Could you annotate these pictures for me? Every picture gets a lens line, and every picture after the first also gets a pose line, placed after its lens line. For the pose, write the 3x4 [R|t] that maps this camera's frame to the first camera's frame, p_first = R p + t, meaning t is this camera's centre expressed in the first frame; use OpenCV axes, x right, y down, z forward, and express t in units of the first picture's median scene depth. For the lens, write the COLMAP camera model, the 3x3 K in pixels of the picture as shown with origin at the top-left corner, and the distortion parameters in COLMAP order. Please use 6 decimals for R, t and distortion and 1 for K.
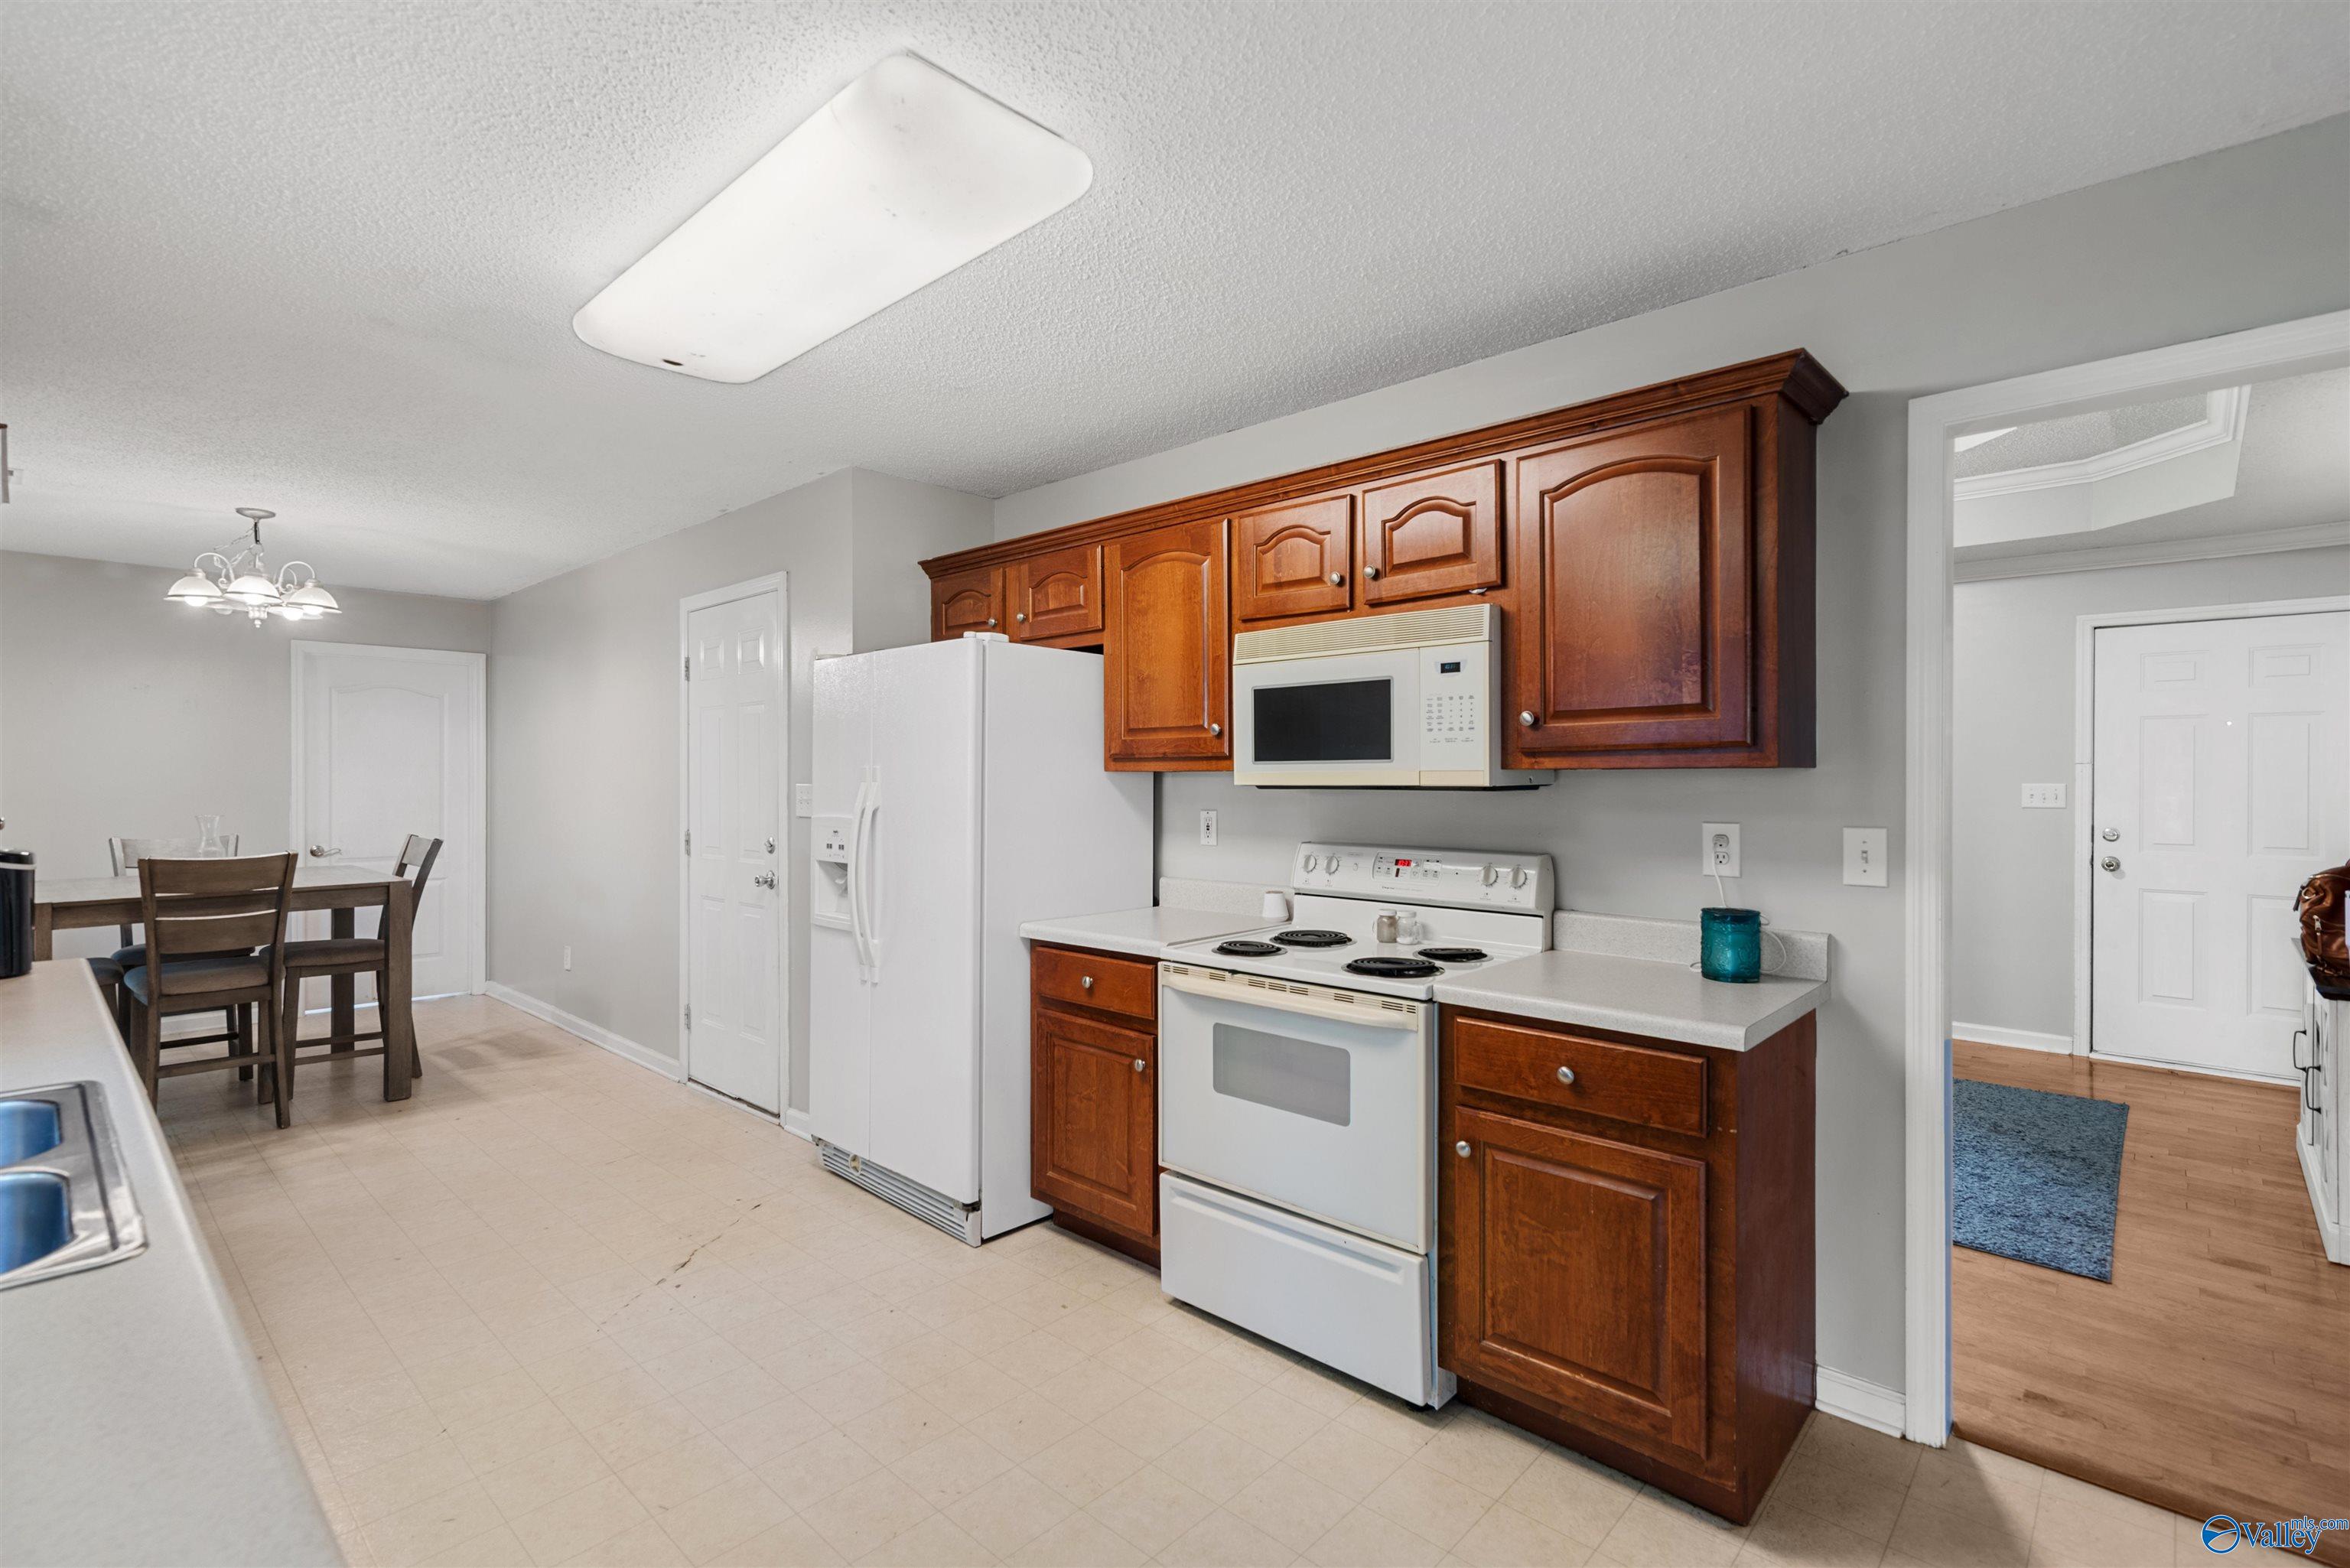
lens RADIAL K [[1071.3, 0, 1180.6], [0, 1071.3, 781.4], [0, 0, 1]] dist [0.003760, 0.000565]
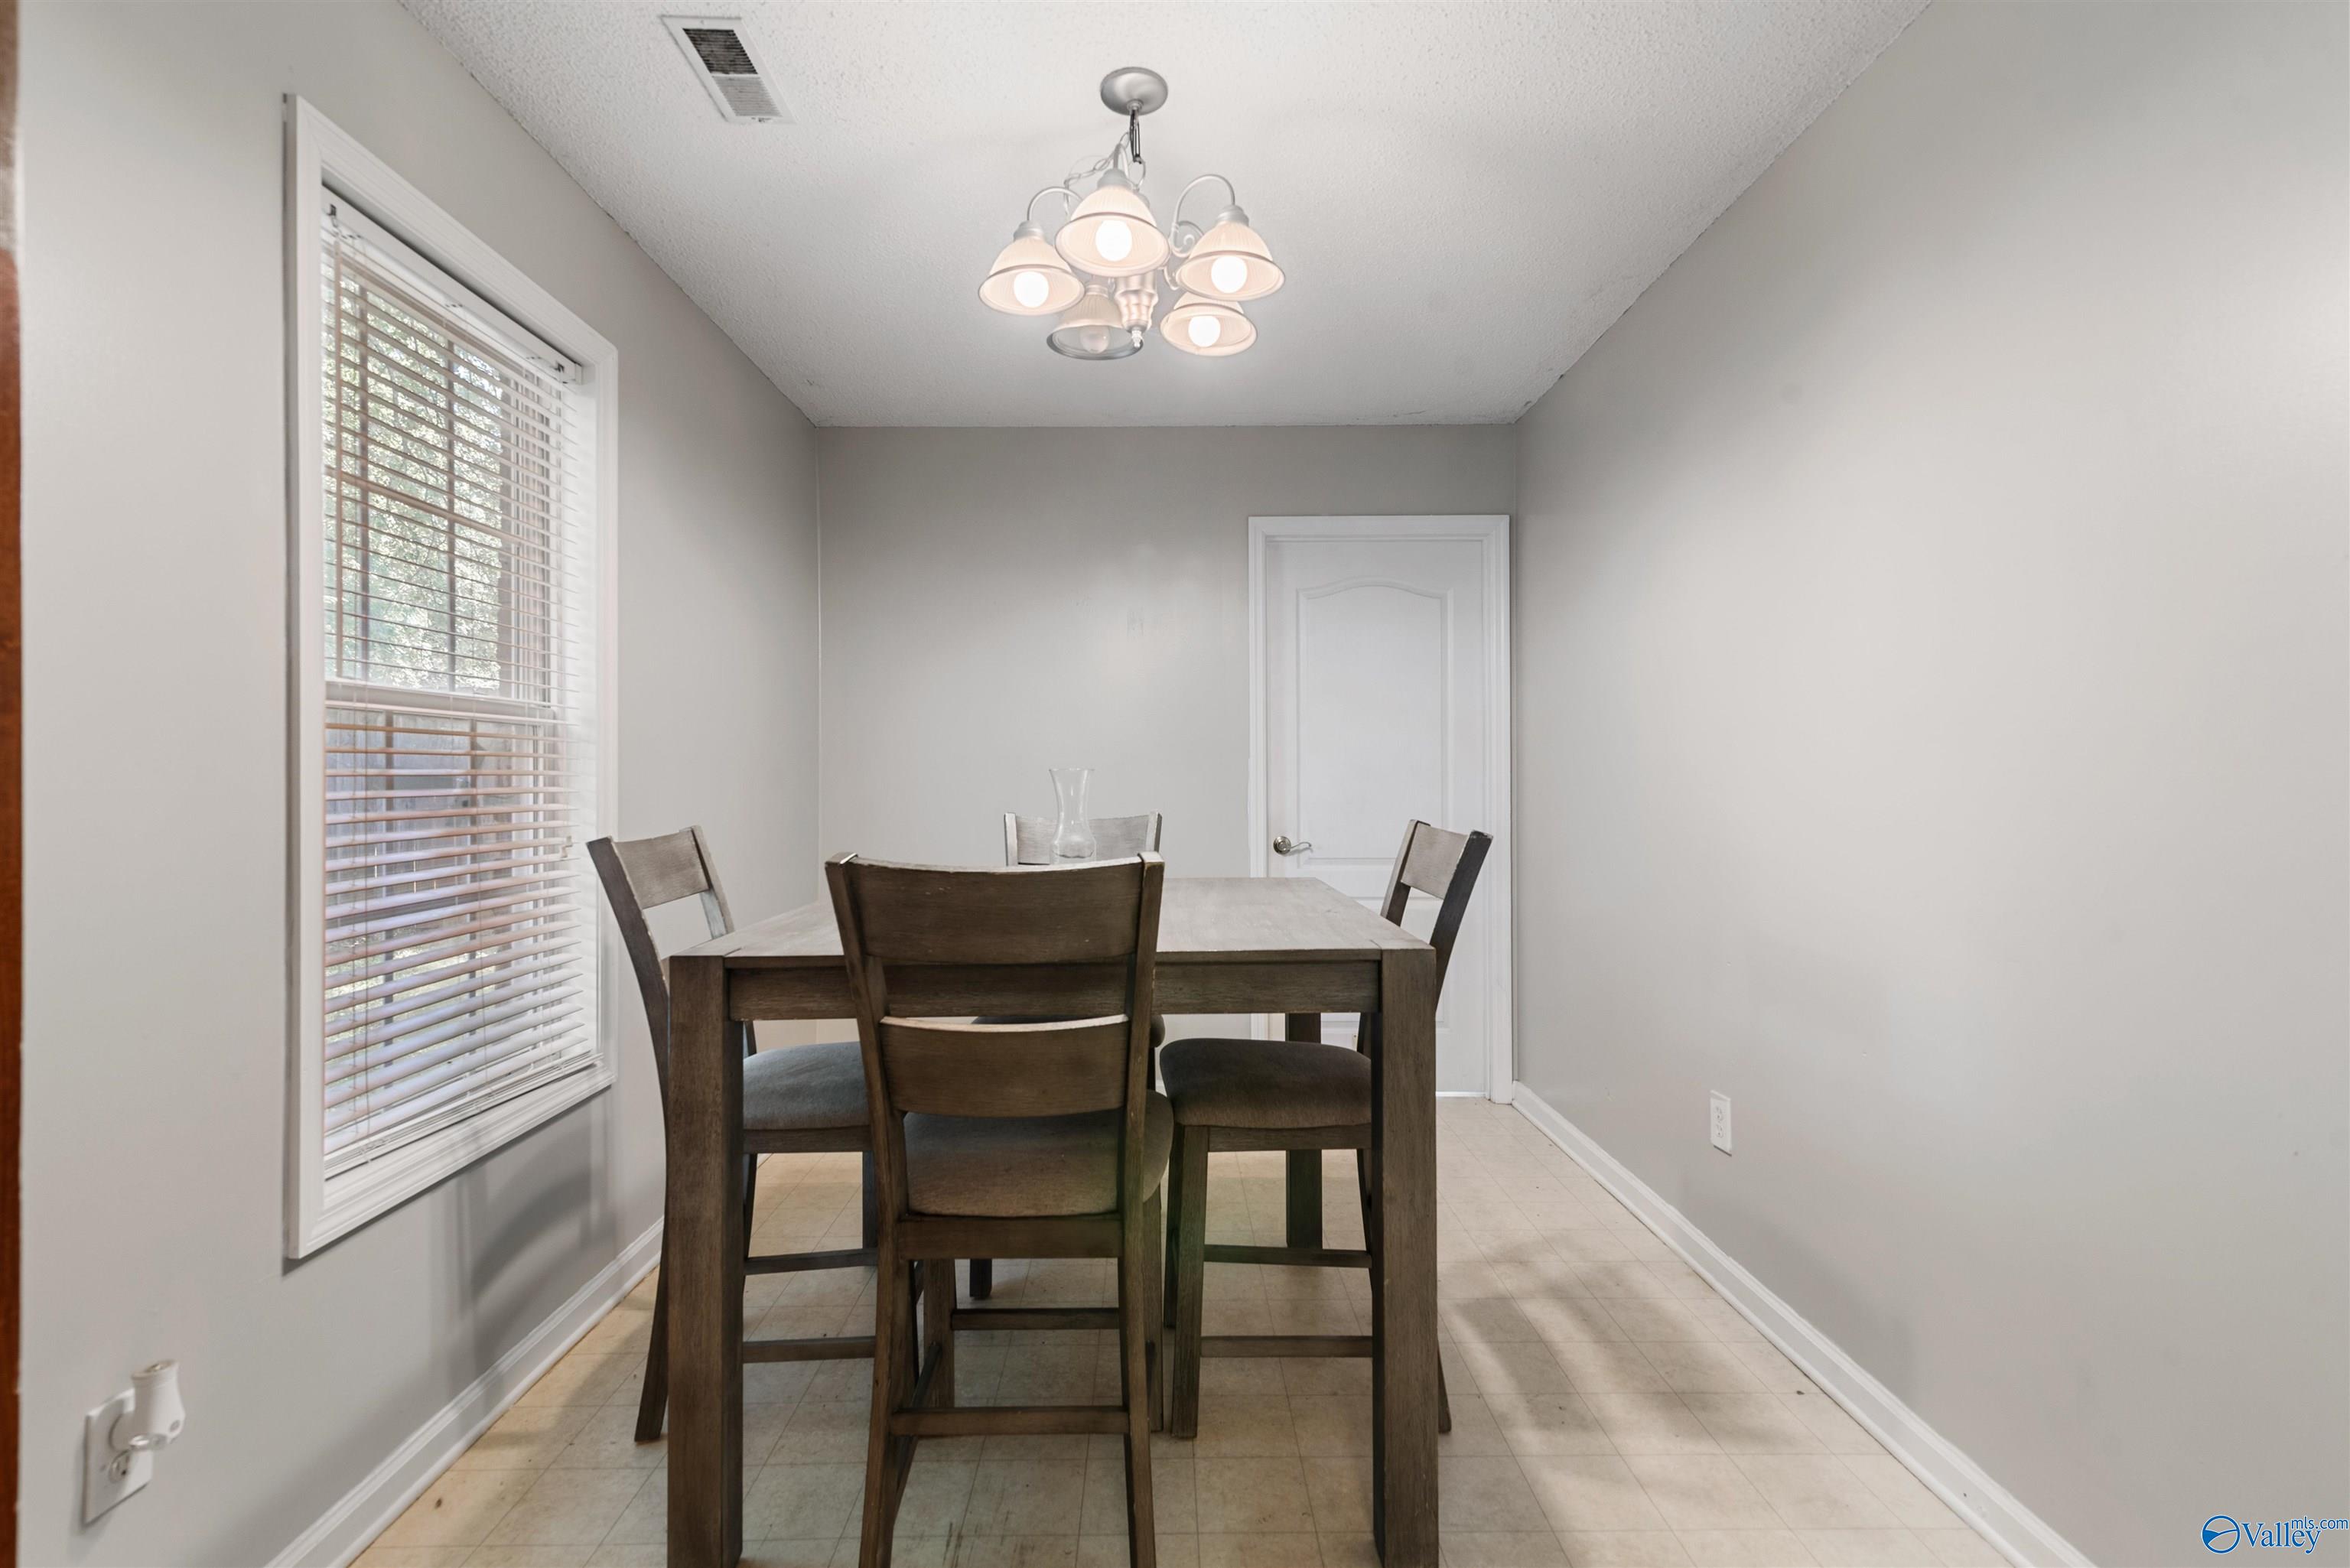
lens RADIAL K [[1071.3, 0, 1145.1], [0, 1071.3, 774.0], [0, 0, 1]] dist [0.003760, 0.000565]
pose [[0.667071, -0.009117, -0.744938, -0.481625], [0.002959, 0.999950, -0.009588, 0.035790], [0.744988, 0.004192, 0.667065, 0.646899]]
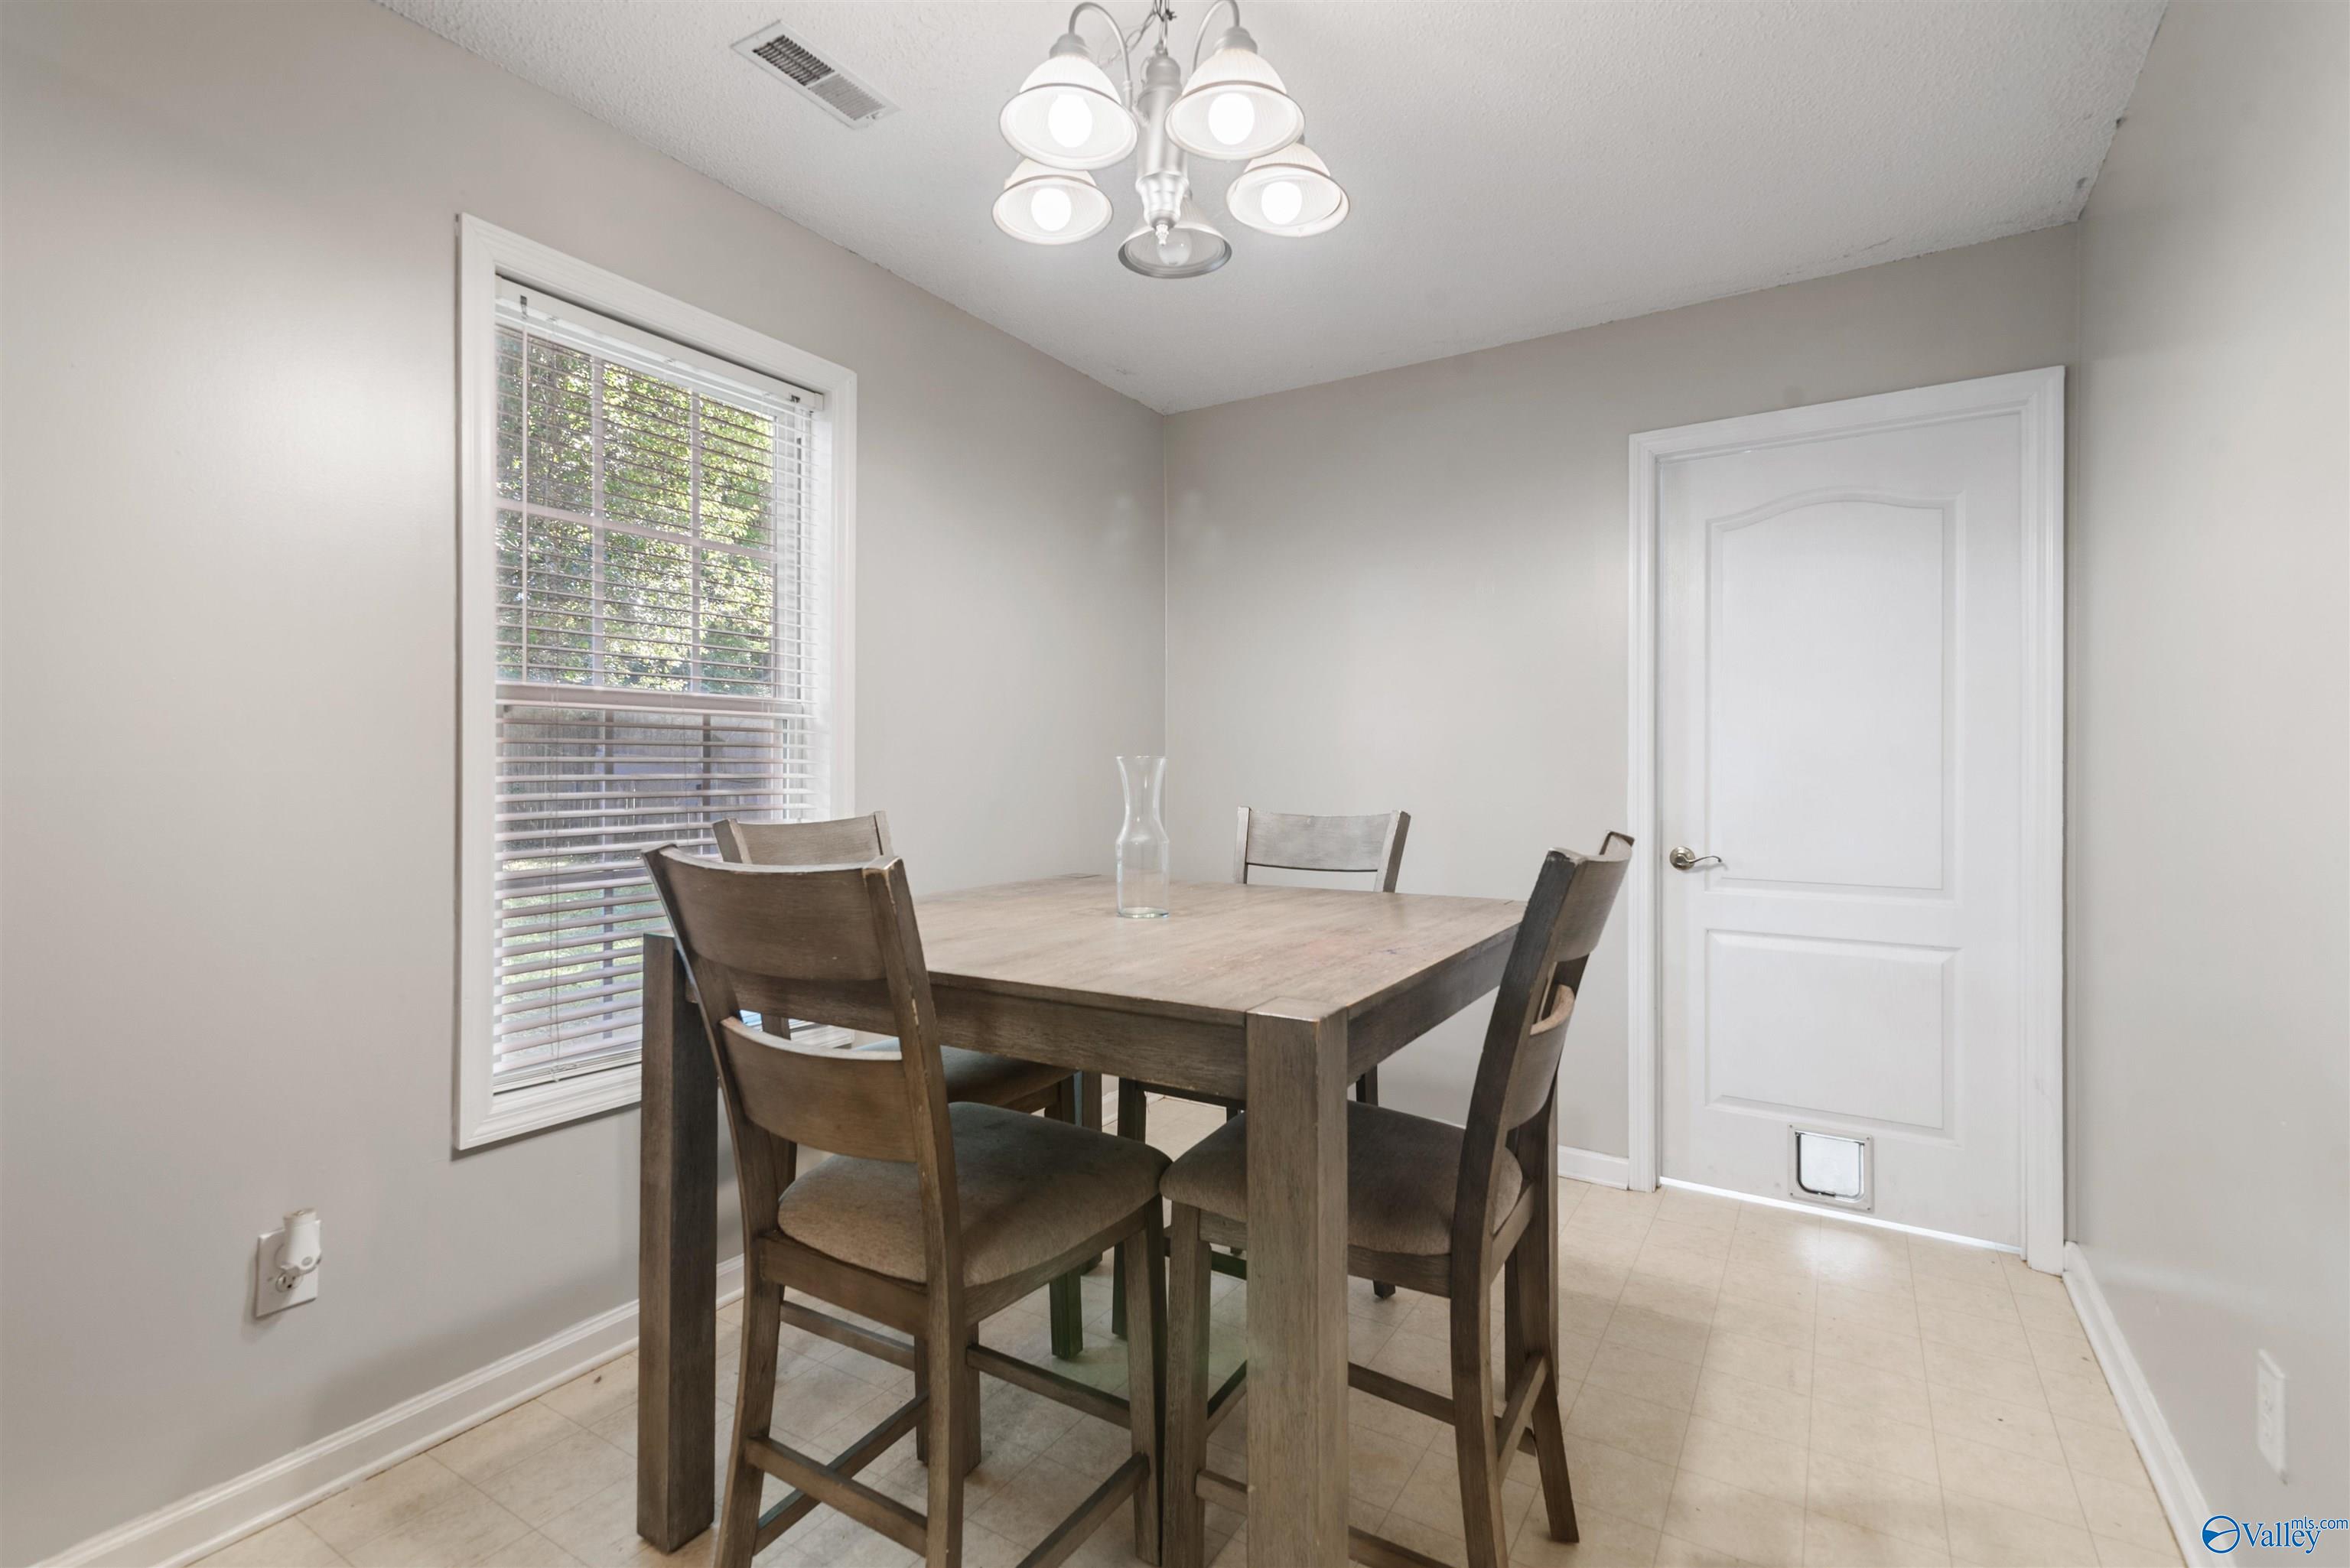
lens RADIAL K [[1071.3, 0, 1142.2], [0, 1071.3, 768.6], [0, 0, 1]] dist [0.003760, 0.000565]
pose [[0.162310, -0.005085, -0.986727, -0.455630], [-0.006157, 0.999962, -0.006166, 0.036023], [0.986721, 0.007076, 0.162272, 0.858365]]
